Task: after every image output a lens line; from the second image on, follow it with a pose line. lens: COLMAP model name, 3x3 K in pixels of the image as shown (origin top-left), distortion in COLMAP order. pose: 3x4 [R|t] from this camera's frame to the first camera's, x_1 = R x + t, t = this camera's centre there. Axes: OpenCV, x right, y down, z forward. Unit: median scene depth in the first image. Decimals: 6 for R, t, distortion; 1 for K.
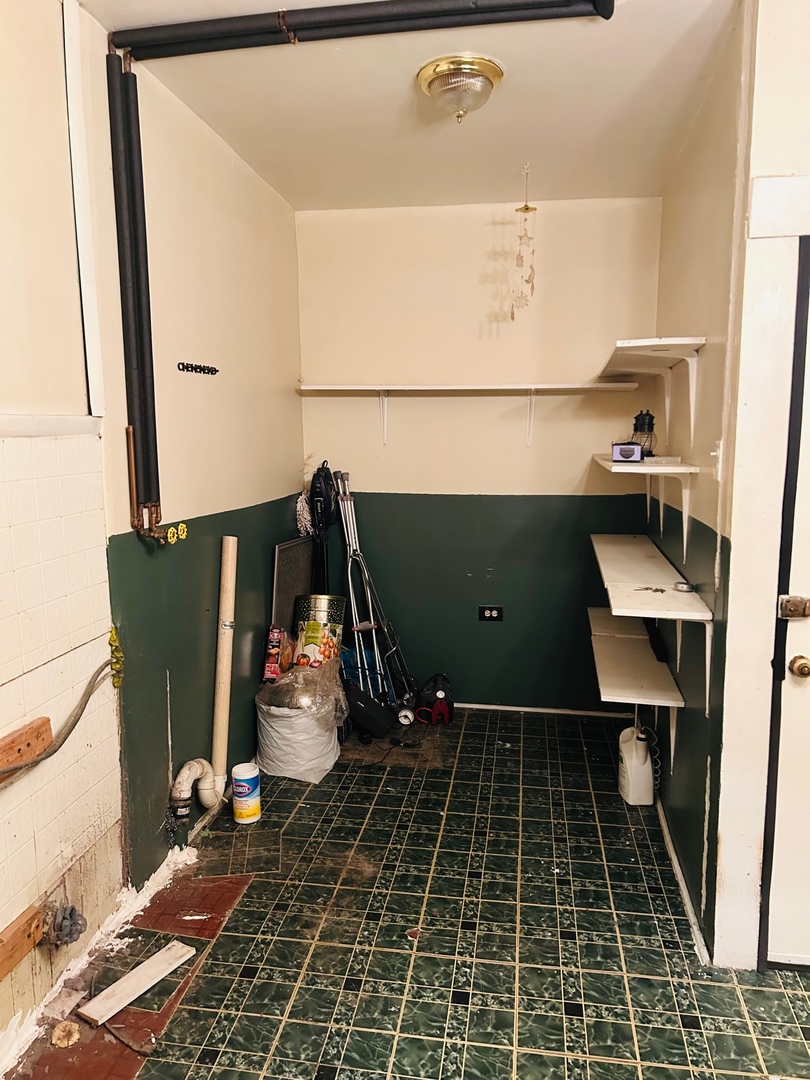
lens RADIAL K [[799.9, 0, 403.1], [0, 799.9, 536.7], [0, 0, 1]] dist [-0.007098, -0.005944]
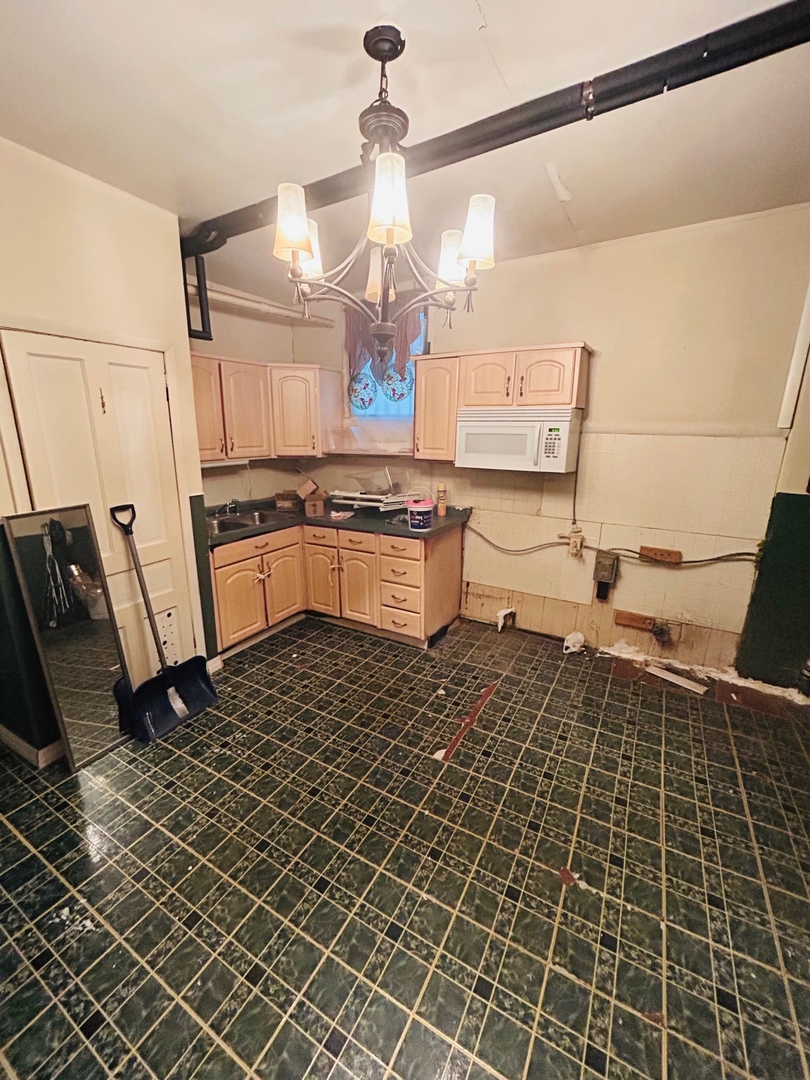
lens RADIAL K [[435.5, 0, 404.6], [0, 435.5, 540.1], [0, 0, 1]] dist [-0.000741, -0.000051]
pose [[-0.351127, 0.239892, -0.905076, 0.928965], [-0.148861, 0.940026, 0.306907, -0.079494], [0.924419, 0.242493, -0.294358, 0.528737]]
